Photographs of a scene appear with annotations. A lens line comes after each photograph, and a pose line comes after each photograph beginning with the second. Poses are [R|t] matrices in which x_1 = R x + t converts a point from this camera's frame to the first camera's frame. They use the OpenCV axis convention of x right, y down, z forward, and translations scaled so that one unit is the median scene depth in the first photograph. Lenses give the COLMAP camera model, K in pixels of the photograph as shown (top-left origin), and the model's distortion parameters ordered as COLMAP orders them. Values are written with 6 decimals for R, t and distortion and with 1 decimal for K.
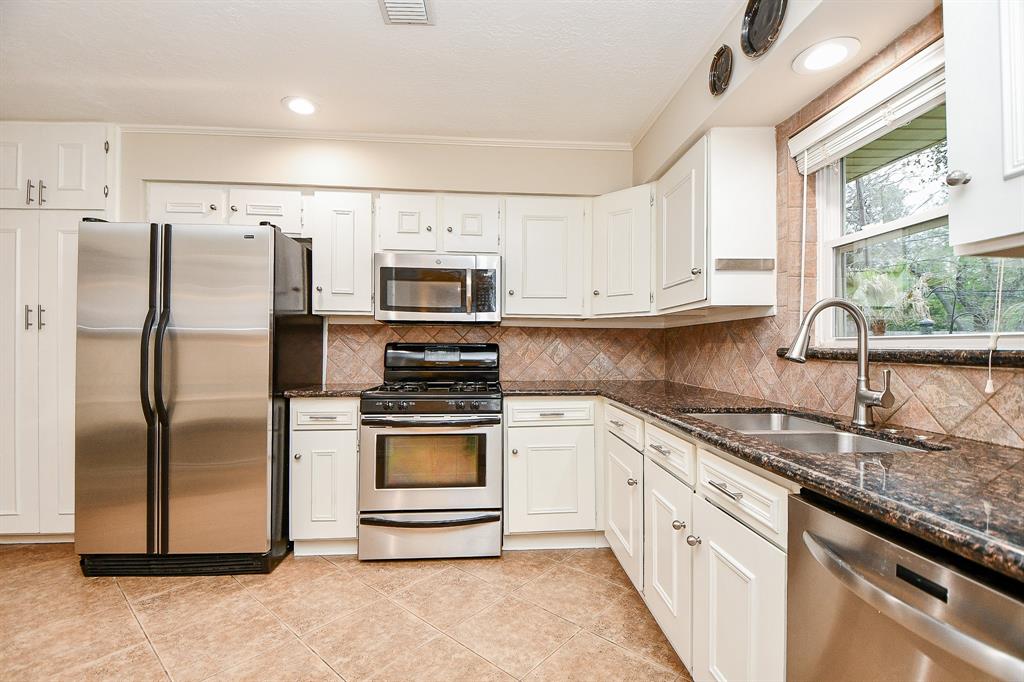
lens RADIAL K [[450.7, 0, 517.2], [0, 450.7, 344.9], [0, 0, 1]] dist [-0.006973, -0.004229]
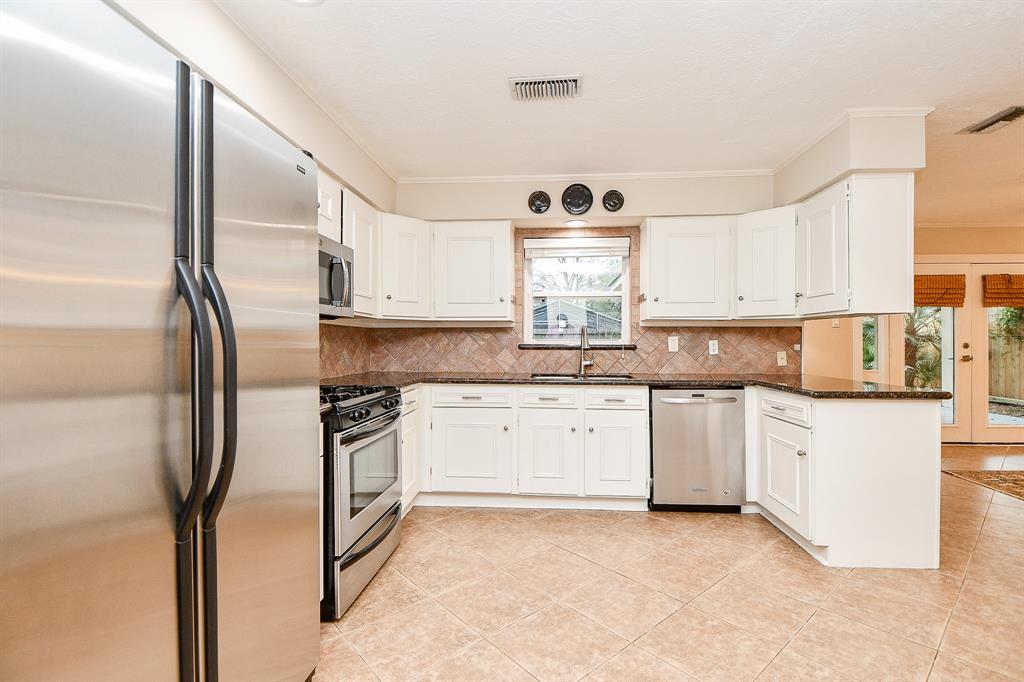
lens RADIAL K [[450.7, 0, 517.0], [0, 450.7, 339.8], [0, 0, 1]] dist [-0.006973, -0.004229]
pose [[0.160175, 0.004808, 0.987077, -1.301435], [0.000716, 0.999987, -0.004988, -0.002980], [-0.987088, 0.001506, 0.160169, 0.685971]]
